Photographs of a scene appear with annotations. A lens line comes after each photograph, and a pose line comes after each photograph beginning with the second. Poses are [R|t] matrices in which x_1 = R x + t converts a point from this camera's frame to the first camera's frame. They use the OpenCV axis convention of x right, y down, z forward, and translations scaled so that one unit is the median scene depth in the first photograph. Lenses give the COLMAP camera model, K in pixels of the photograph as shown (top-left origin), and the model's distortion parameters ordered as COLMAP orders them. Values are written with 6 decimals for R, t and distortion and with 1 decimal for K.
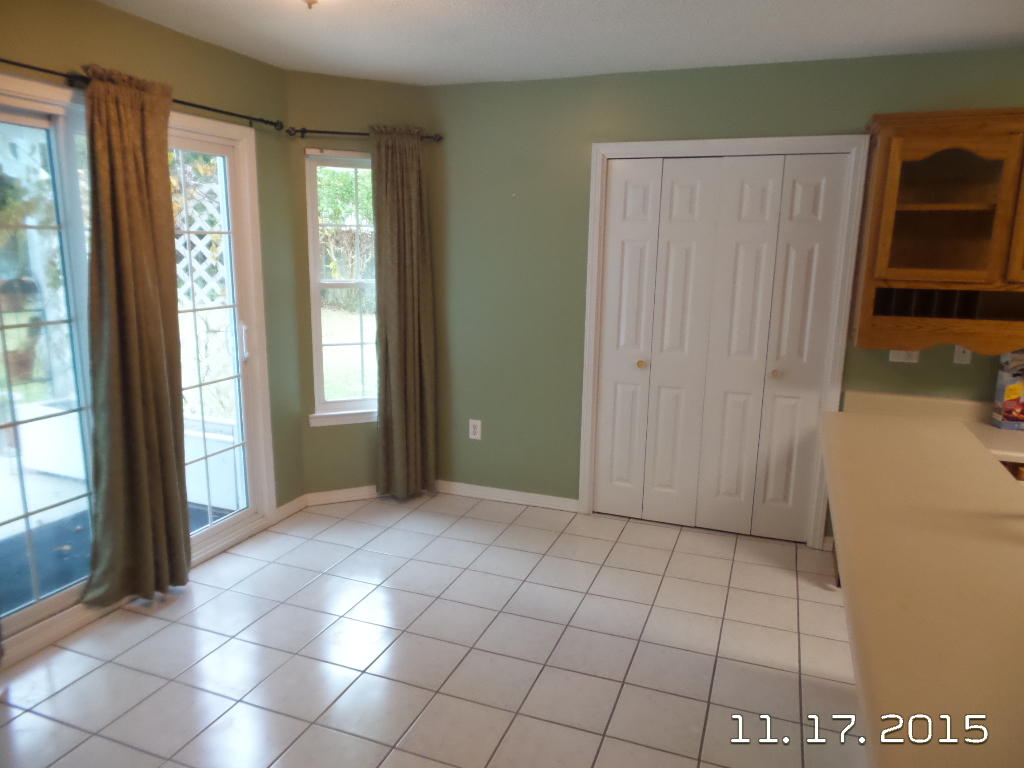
lens RADIAL K [[697.6, 0, 514.3], [0, 697.6, 382.4], [0, 0, 1]] dist [0.012571, 0.000907]
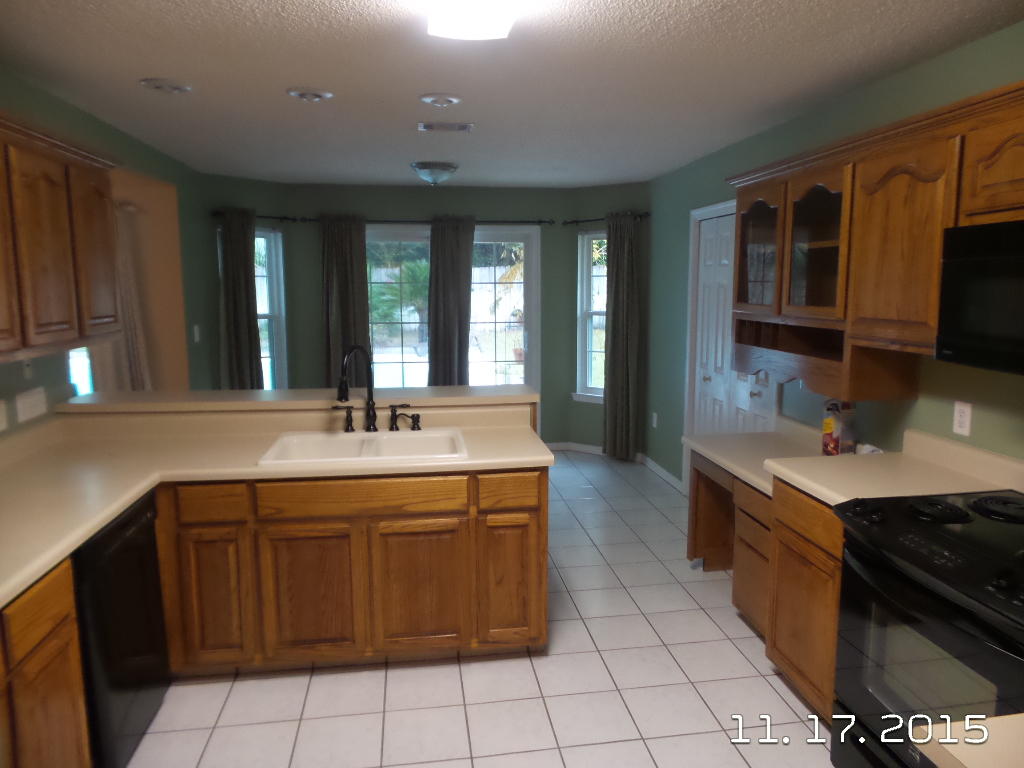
lens RADIAL K [[697.6, 0, 511.2], [0, 697.6, 381.7], [0, 0, 1]] dist [0.012571, 0.000907]
pose [[0.484130, 0.104997, -0.868674, 1.340416], [-0.157939, 0.986954, 0.031271, -0.008634], [0.860624, 0.122059, 0.494397, 0.101164]]
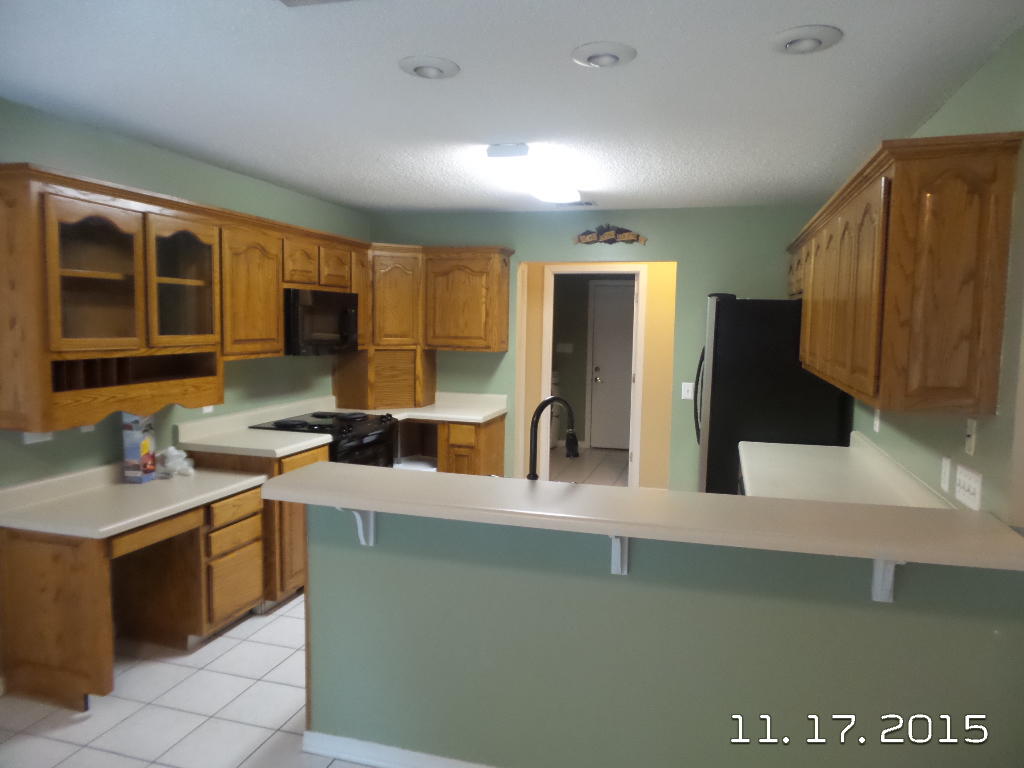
lens RADIAL K [[697.6, 0, 512.5], [0, 697.6, 386.0], [0, 0, 1]] dist [0.012571, 0.000907]
pose [[-0.070651, -0.108035, 0.991633, -0.386010], [0.182479, 0.975942, 0.119327, -0.102129], [-0.980668, 0.189383, -0.049237, 0.473132]]
